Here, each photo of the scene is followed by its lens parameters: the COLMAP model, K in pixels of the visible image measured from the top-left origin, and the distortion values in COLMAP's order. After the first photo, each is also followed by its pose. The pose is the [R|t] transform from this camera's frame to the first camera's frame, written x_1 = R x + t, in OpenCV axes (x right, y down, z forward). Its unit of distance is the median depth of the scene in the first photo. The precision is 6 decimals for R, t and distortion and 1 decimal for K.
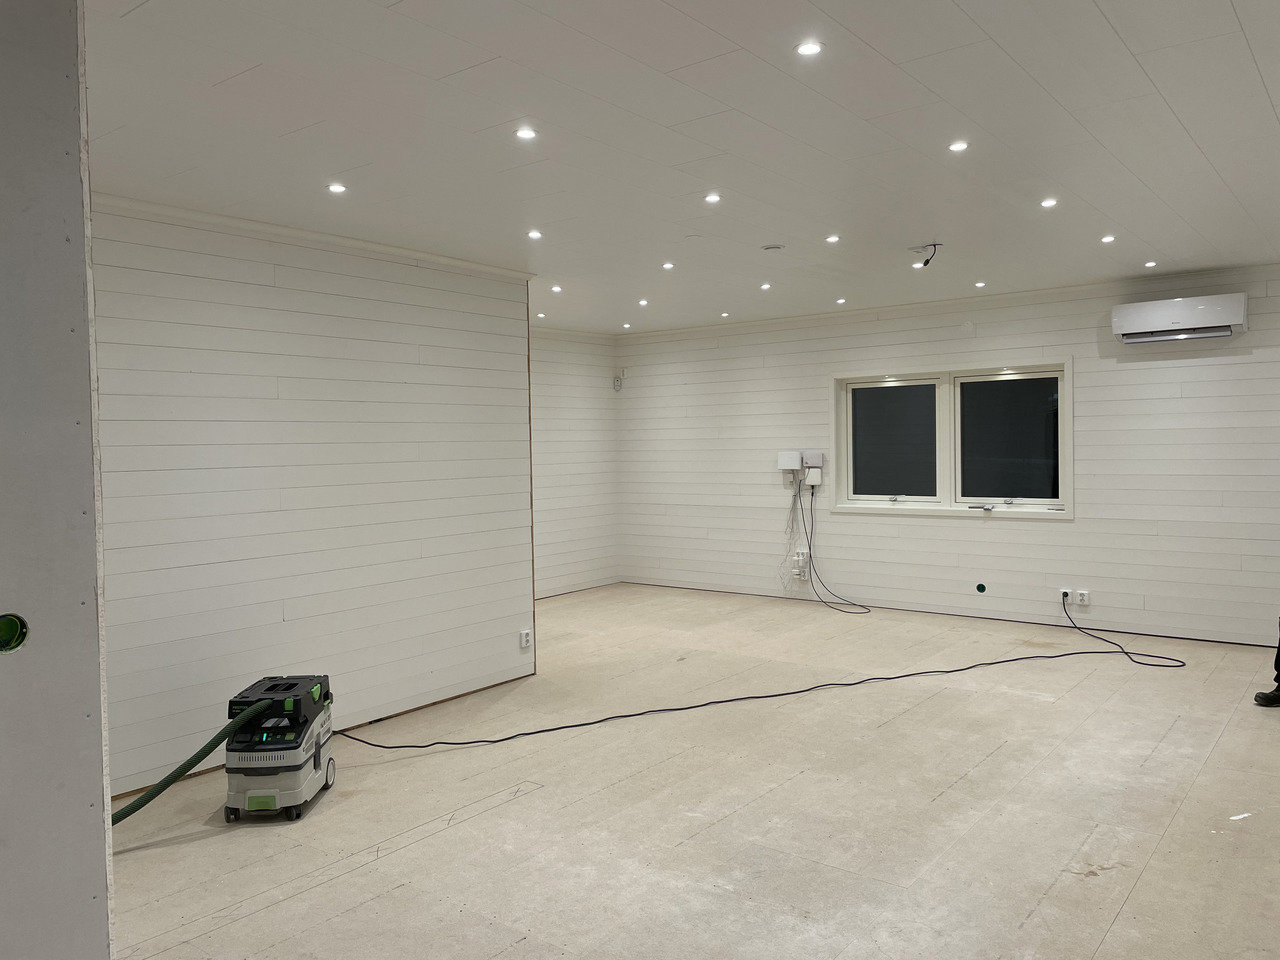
lens RADIAL K [[964.9, 0, 638.4], [0, 964.9, 477.3], [0, 0, 1]] dist [0.090832, -0.114345]
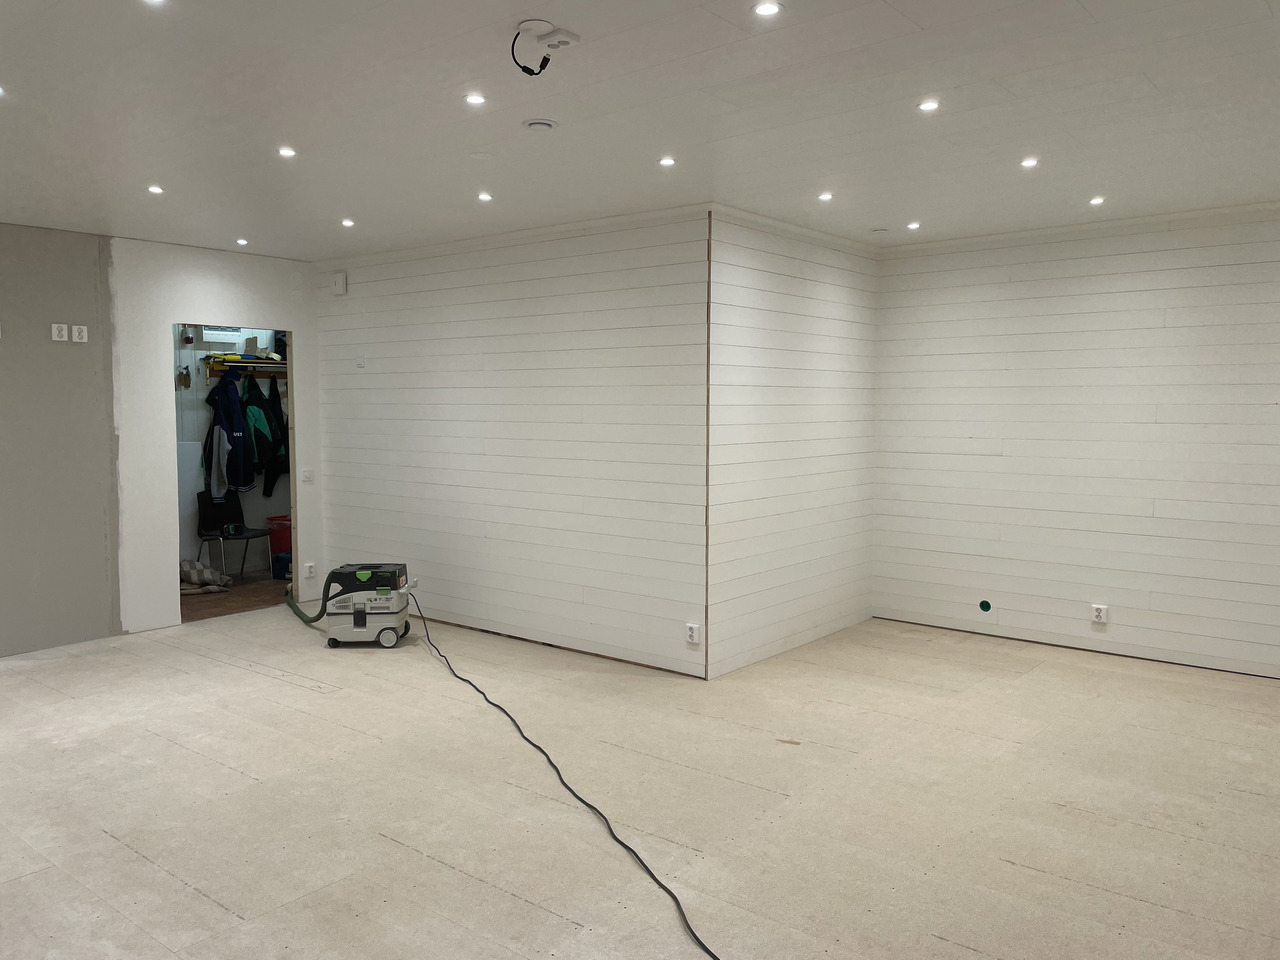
lens RADIAL K [[964.9, 0, 637.7], [0, 964.9, 472.4], [0, 0, 1]] dist [0.090832, -0.114345]
pose [[-0.023376, 0.090782, -0.995596, 0.967790], [-0.035530, 0.995164, 0.091577, -0.071723], [0.999095, 0.037514, -0.020038, 1.266112]]
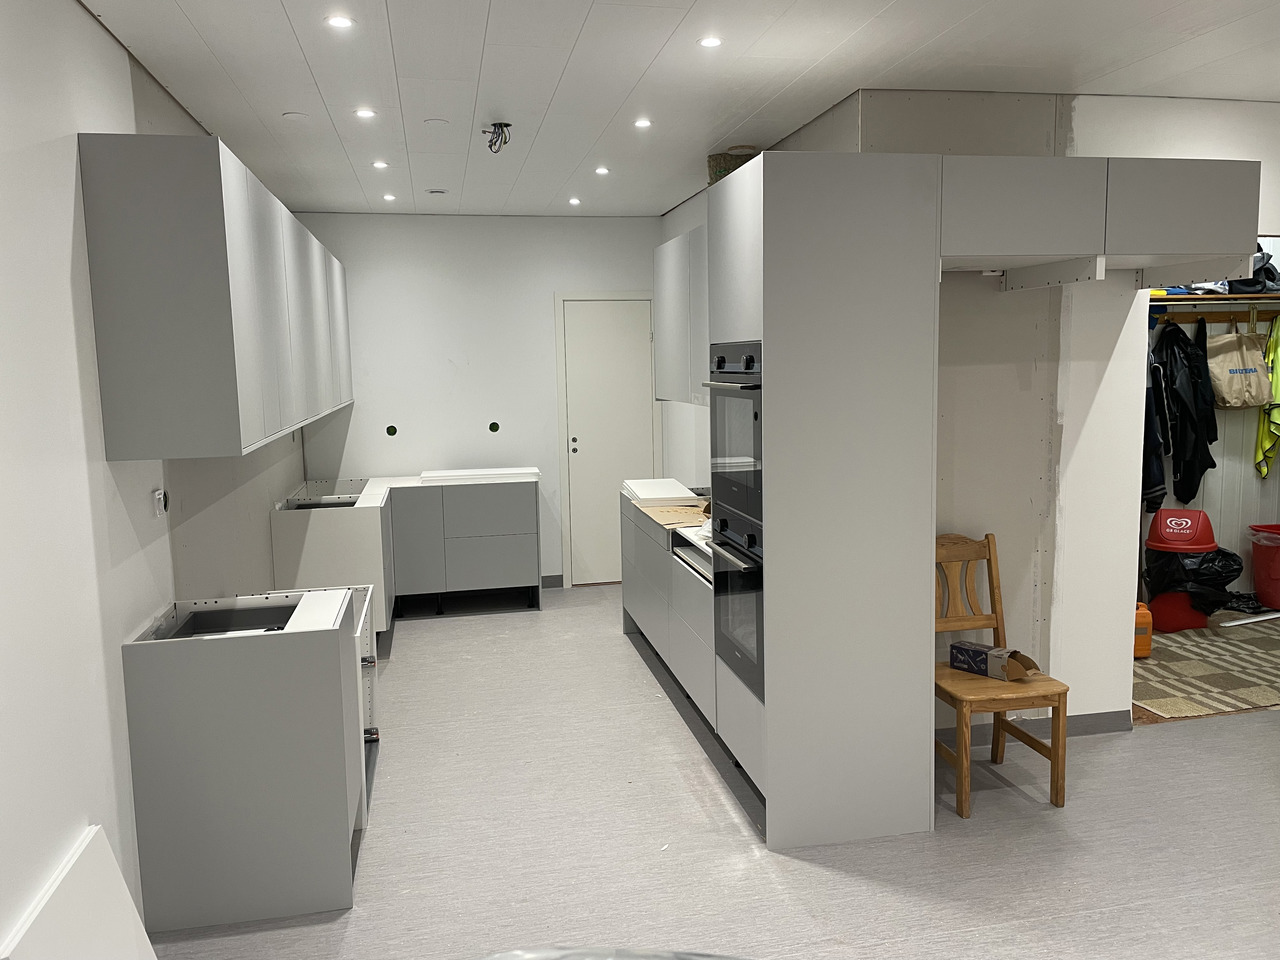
lens RADIAL K [[964.9, 0, 644.0], [0, 964.9, 465.8], [0, 0, 1]] dist [0.090832, -0.114345]
pose [[-0.655791, 0.116544, -0.745892, 0.491467], [0.006410, 0.988836, 0.148868, -0.065121], [0.754915, 0.092845, -0.649217, 0.795833]]
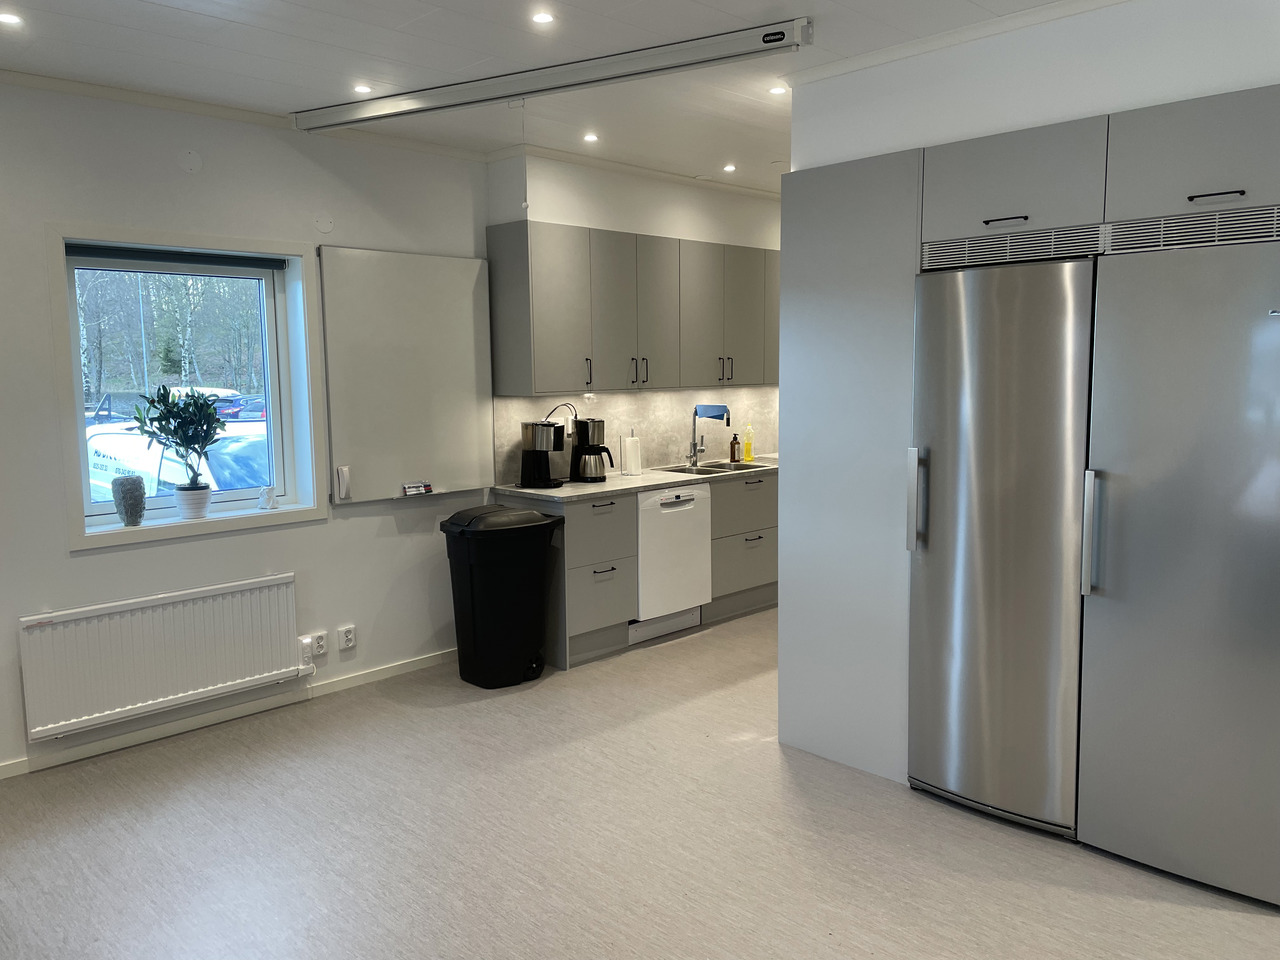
lens RADIAL K [[964.9, 0, 647.0], [0, 964.9, 472.8], [0, 0, 1]] dist [0.090832, -0.114345]
pose [[-0.989414, 0.013403, 0.144500, -0.058345], [0.034401, 0.989006, 0.143816, -0.050375], [-0.140984, 0.147265, -0.978998, 1.248767]]
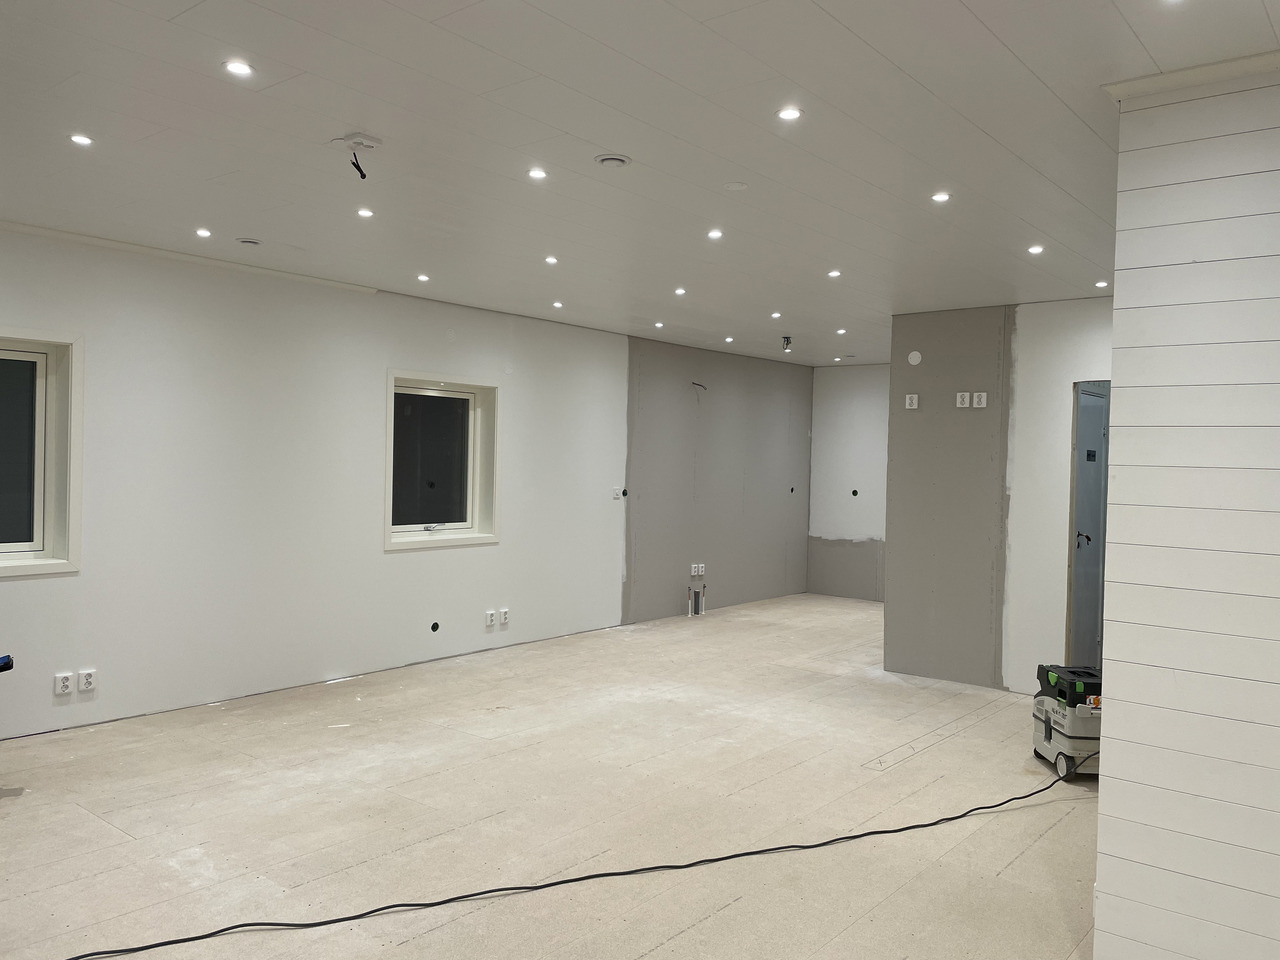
lens RADIAL K [[964.9, 0, 643.5], [0, 964.9, 476.2], [0, 0, 1]] dist [0.090832, -0.114345]
pose [[-0.999668, -0.006882, 0.024819, 0.118103], [-0.005483, 0.998416, 0.055998, -0.075061], [-0.025165, 0.055844, -0.998122, 1.919299]]
